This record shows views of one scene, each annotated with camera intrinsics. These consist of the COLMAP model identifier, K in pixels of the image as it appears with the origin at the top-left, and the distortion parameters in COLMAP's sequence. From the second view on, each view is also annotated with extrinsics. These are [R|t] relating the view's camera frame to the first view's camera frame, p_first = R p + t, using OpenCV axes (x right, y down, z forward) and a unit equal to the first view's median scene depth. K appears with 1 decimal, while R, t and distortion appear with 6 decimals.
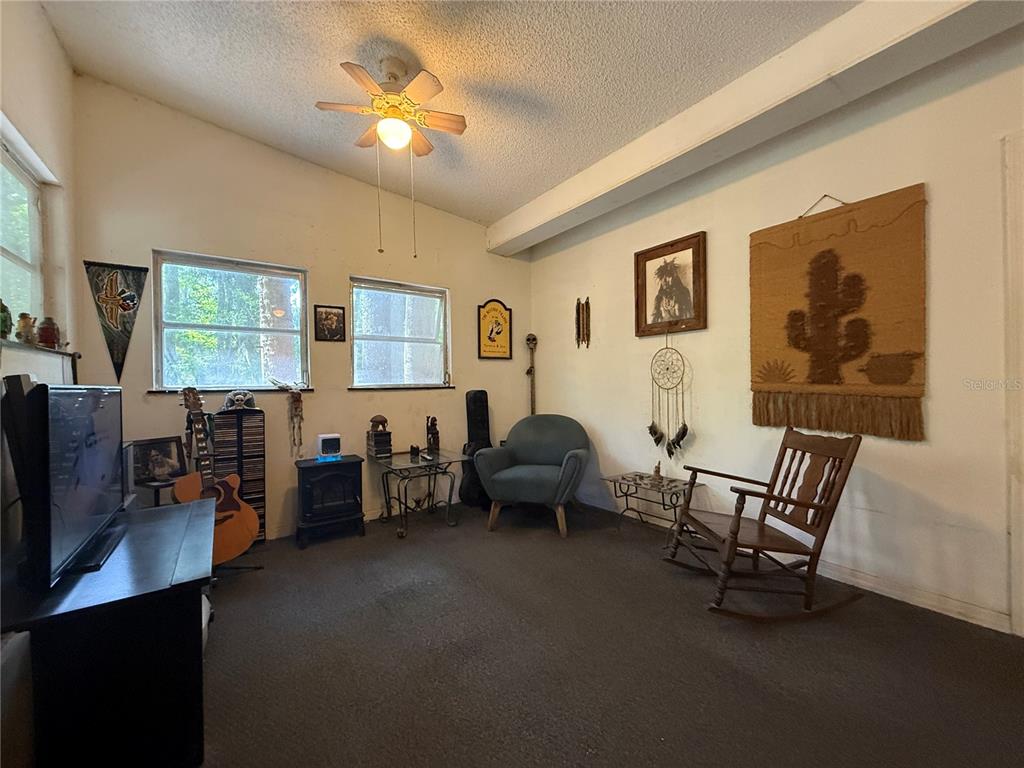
lens RADIAL K [[409.1, 0, 510.1], [0, 409.1, 384.8], [0, 0, 1]] dist [0.002004, 0.000413]
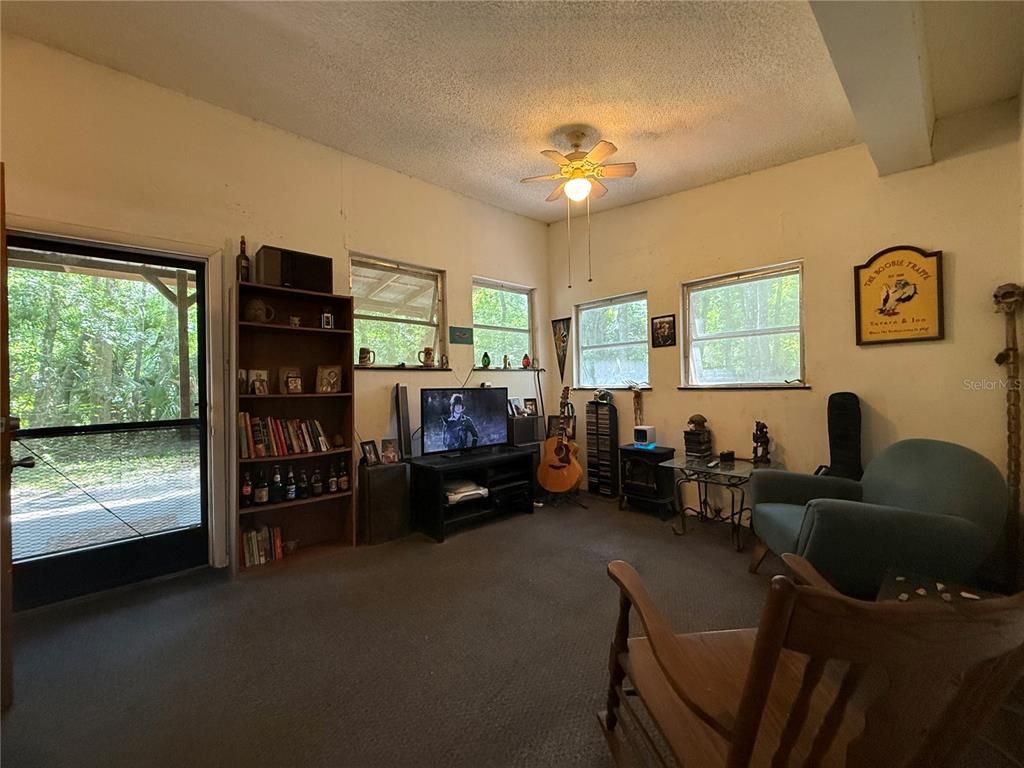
lens RADIAL K [[409.1, 0, 508.1], [0, 409.1, 385.4], [0, 0, 1]] dist [0.002004, 0.000413]
pose [[0.119453, 0.010890, -0.992780, 0.676827], [0.014738, 0.999810, 0.012740, -0.019121], [0.992731, -0.016153, 0.119270, 0.443451]]
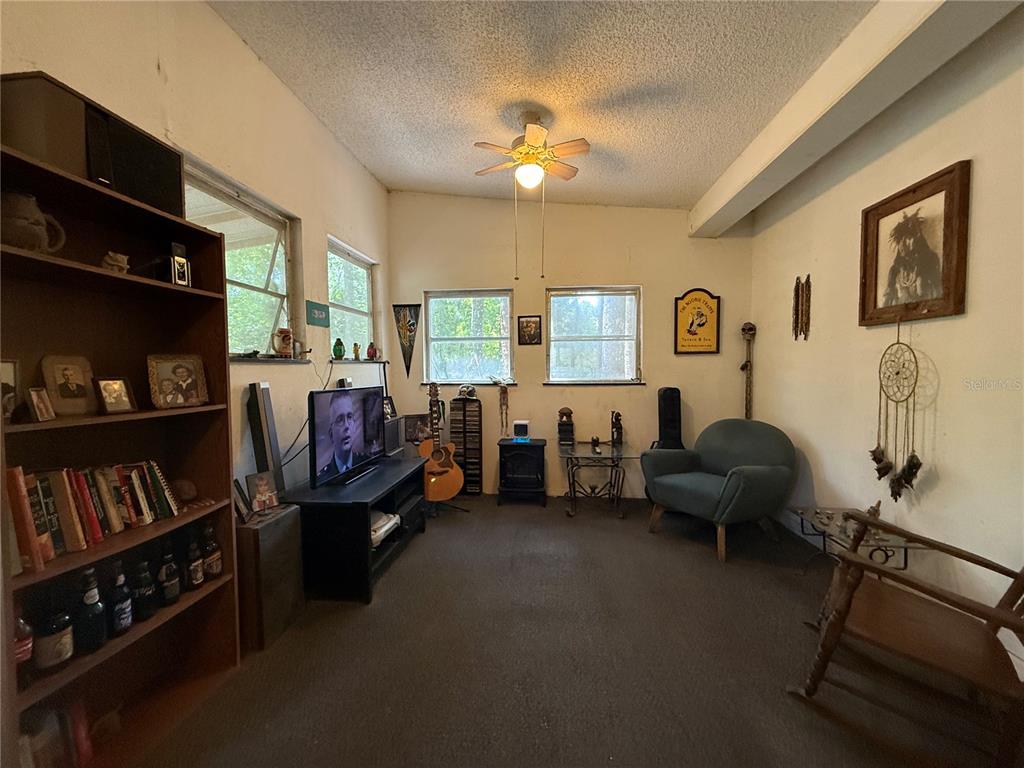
lens RADIAL K [[409.1, 0, 509.2], [0, 409.1, 384.6], [0, 0, 1]] dist [0.002004, 0.000413]
pose [[0.754875, 0.035702, -0.654897, 0.332138], [-0.004470, 0.998774, 0.049296, -0.048936], [0.655854, -0.034285, 0.754109, 0.035335]]
